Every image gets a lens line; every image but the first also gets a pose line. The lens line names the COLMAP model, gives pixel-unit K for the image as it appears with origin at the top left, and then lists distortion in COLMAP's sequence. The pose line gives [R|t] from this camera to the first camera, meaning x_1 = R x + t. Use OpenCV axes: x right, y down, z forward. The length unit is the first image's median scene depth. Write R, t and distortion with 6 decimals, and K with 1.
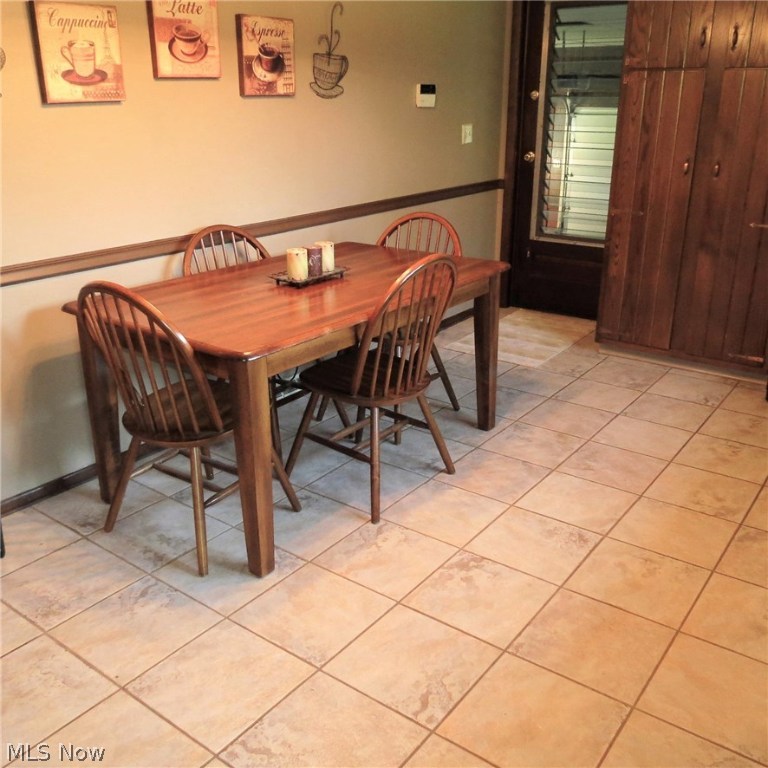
lens RADIAL K [[765.2, 0, 384.0], [0, 765.2, 384.0], [0, 0, 1]] dist [-0.023438, 0.018864]
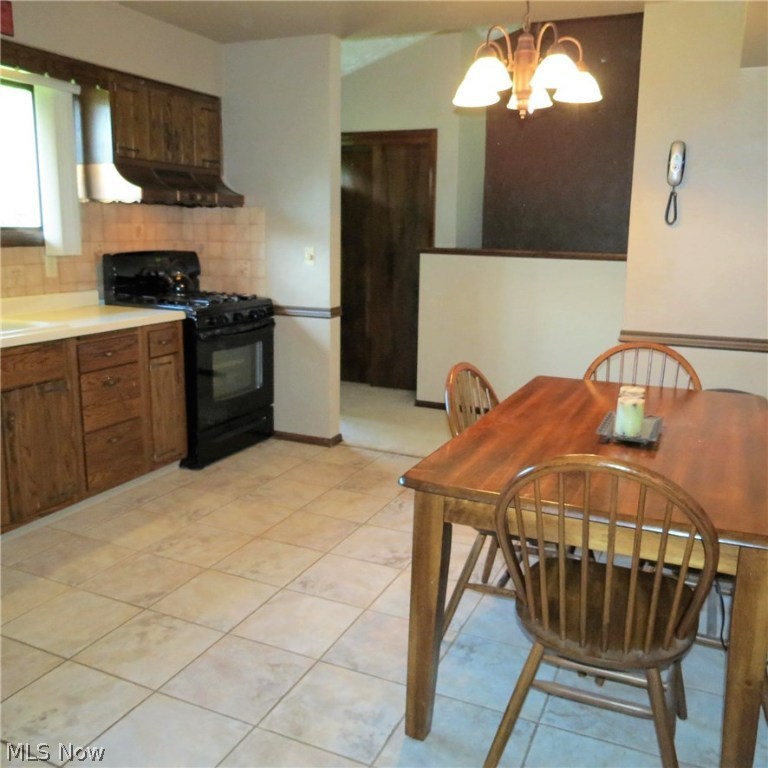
lens RADIAL K [[727.4, 0, 384.4], [0, 727.4, 358.8], [0, 0, 1]] dist [0.006273, 0.013338]
pose [[-0.975981, 0.028194, -0.216022, 0.255269], [-0.086309, 0.860413, 0.502236, -0.448612], [0.200028, 0.508817, -0.837314, 1.224914]]
